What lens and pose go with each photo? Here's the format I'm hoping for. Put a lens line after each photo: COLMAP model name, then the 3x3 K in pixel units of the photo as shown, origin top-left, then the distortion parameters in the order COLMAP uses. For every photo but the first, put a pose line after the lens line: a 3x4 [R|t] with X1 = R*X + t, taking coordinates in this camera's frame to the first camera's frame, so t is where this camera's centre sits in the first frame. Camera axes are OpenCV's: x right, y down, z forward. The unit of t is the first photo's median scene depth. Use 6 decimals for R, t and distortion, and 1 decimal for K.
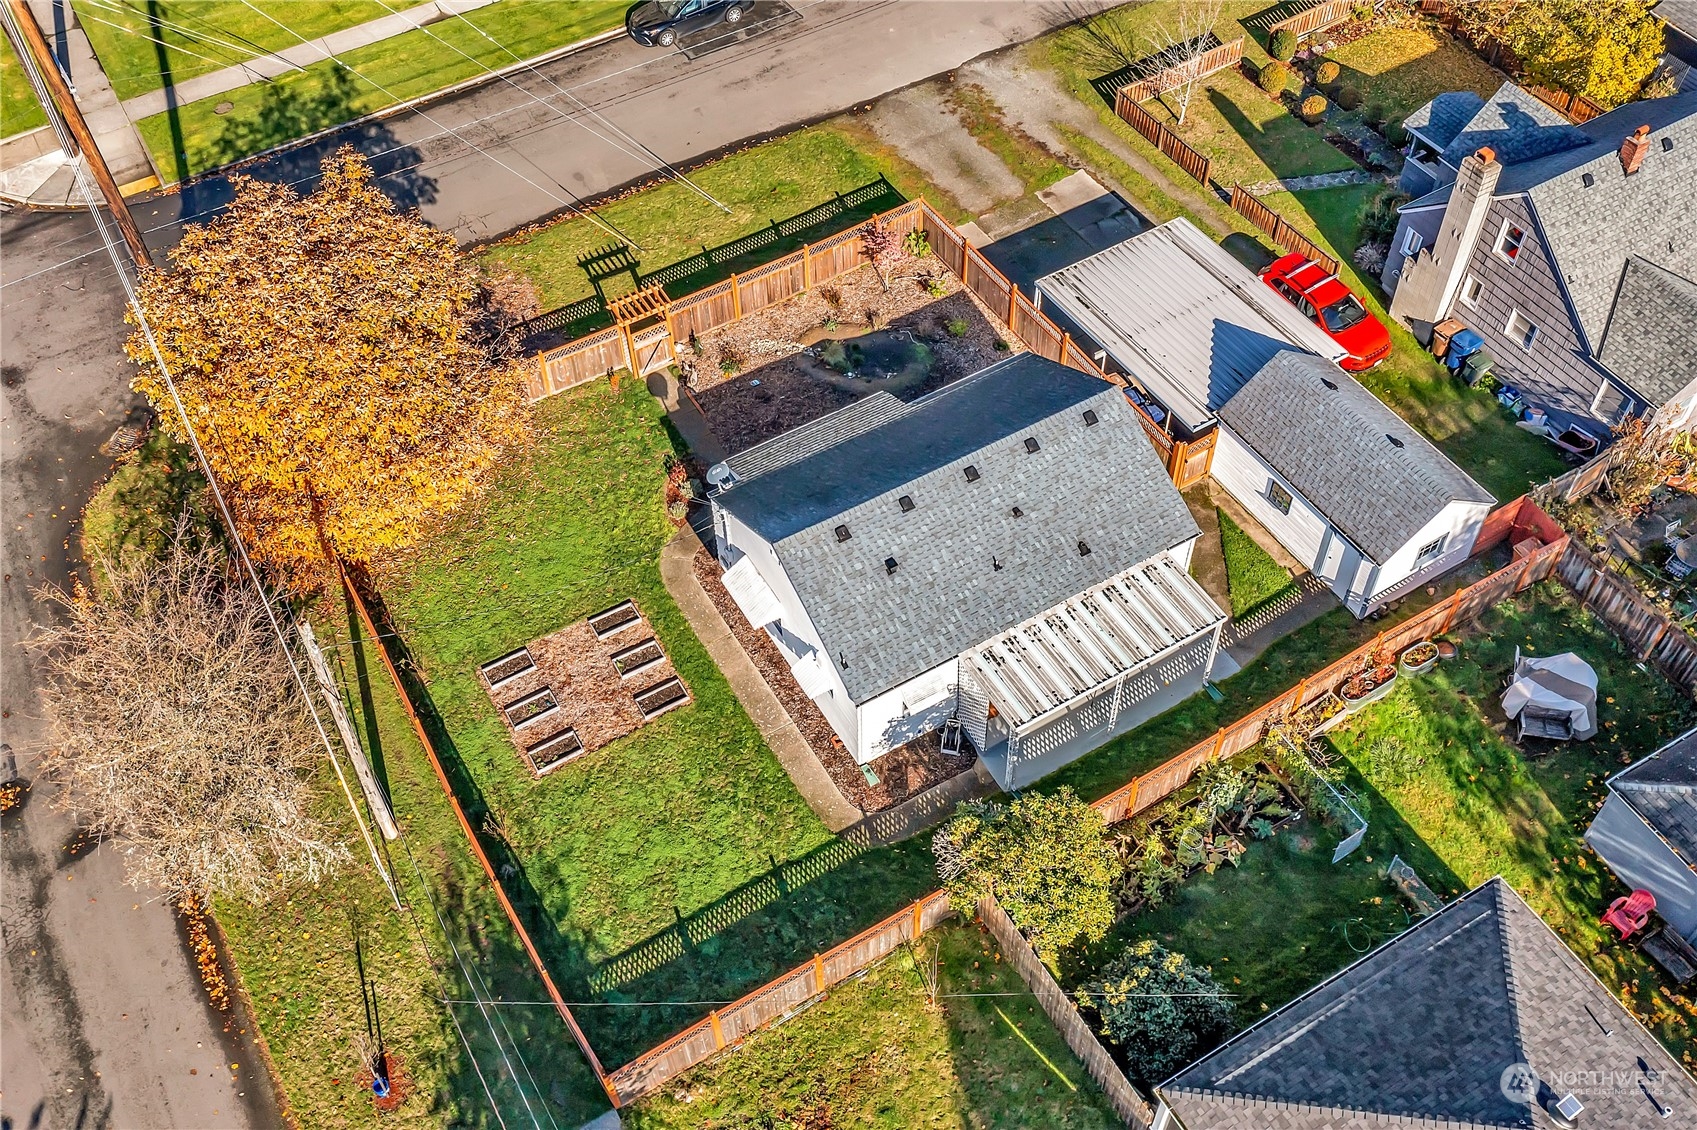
lens RADIAL K [[1565.2, 0, 839.1], [0, 1565.2, 568.3], [0, 0, 1]] dist [0.004965, 0.000000]
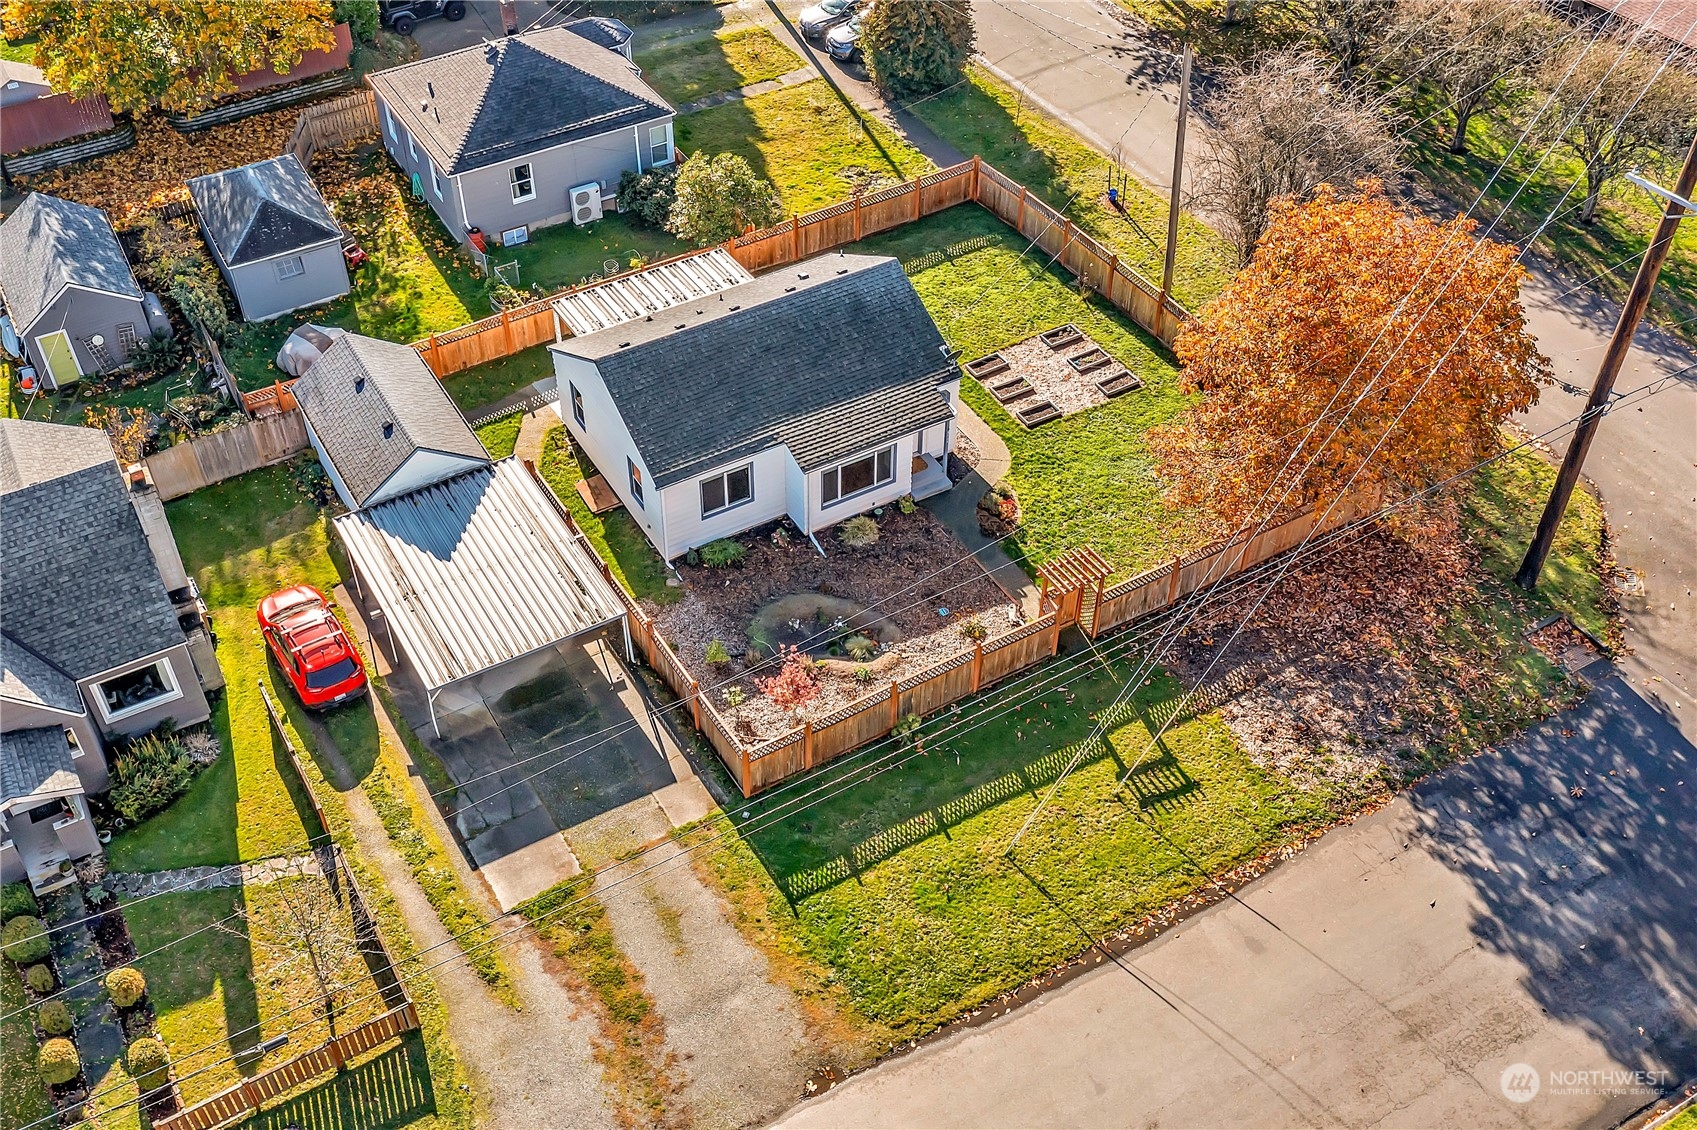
lens RADIAL K [[1520.9, 0, 741.2], [0, 1520.9, 615.2], [0, 0, 1]] dist [0.003931, 0.029360]
pose [[-0.997047, 0.018250, 0.074595, -0.001594], [0.071739, -0.125265, 0.989526, -0.976322], [0.027403, 0.991955, 0.123586, 0.861187]]
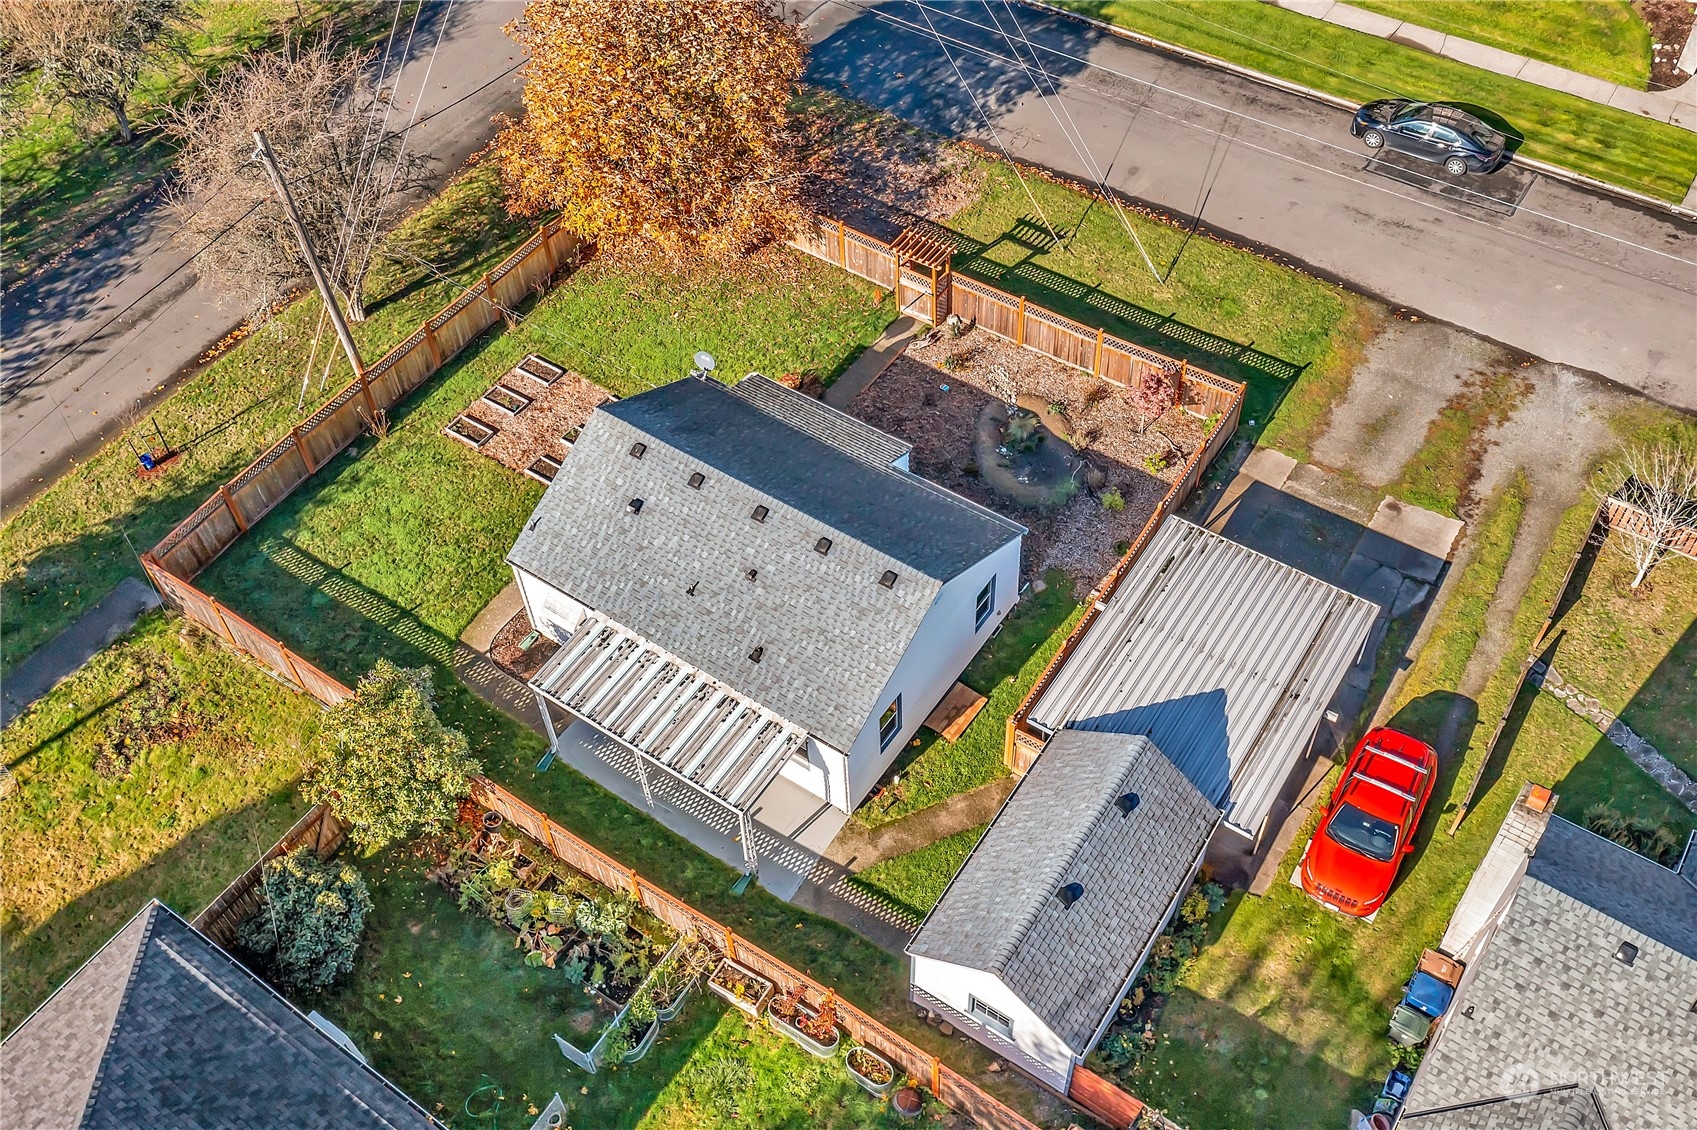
lens RADIAL K [[1536.0, 0, 852.9], [0, 1536.0, 562.6], [0, 0, 1]] dist [0.005768, -0.007709]
pose [[0.426193, 0.709097, -0.561731, 0.512789], [-0.696774, 0.653333, 0.296078, -0.279628], [0.576945, 0.265214, 0.772526, 0.257830]]
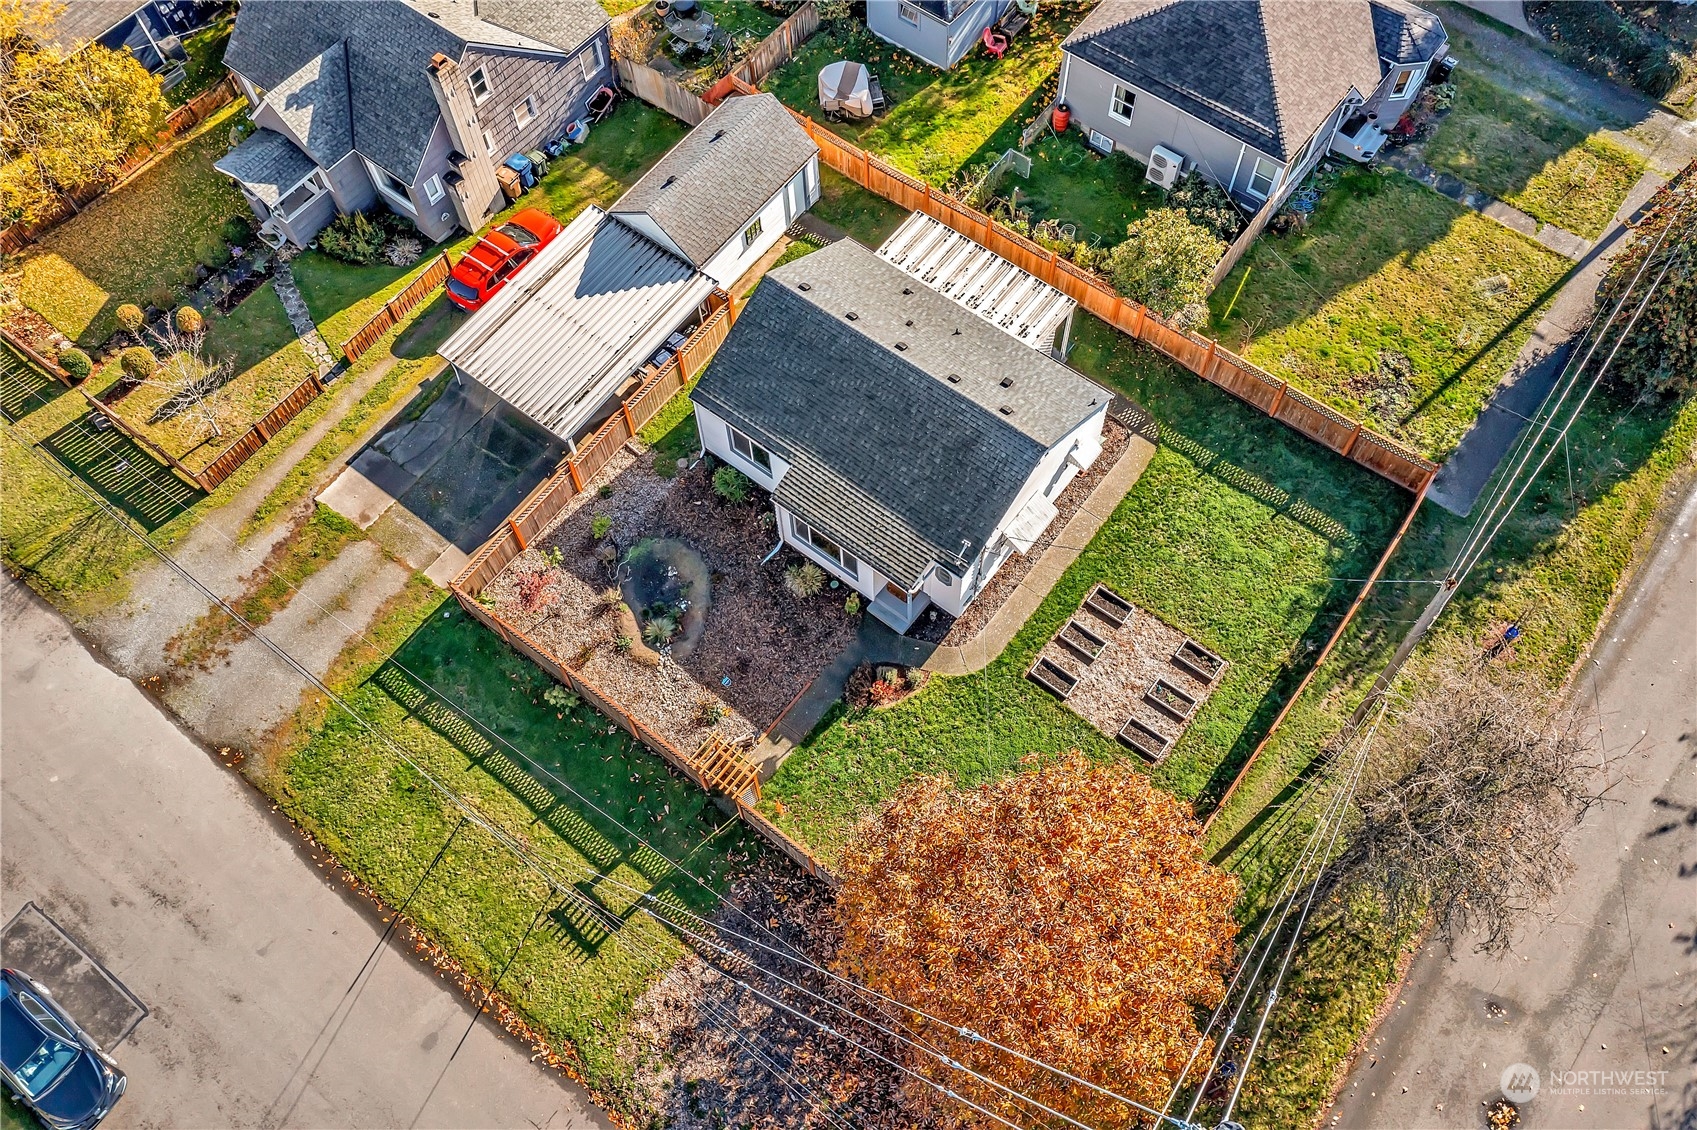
lens RADIAL K [[1325.6, 0, 852.7], [0, 1325.6, 566.1], [0, 0, 1]] dist [0.000380, 0.010906]
pose [[-0.371374, -0.806110, 0.460725, -0.387517], [0.747206, 0.035075, 0.663666, -0.584322], [-0.551148, 0.590725, 0.589305, 0.422206]]
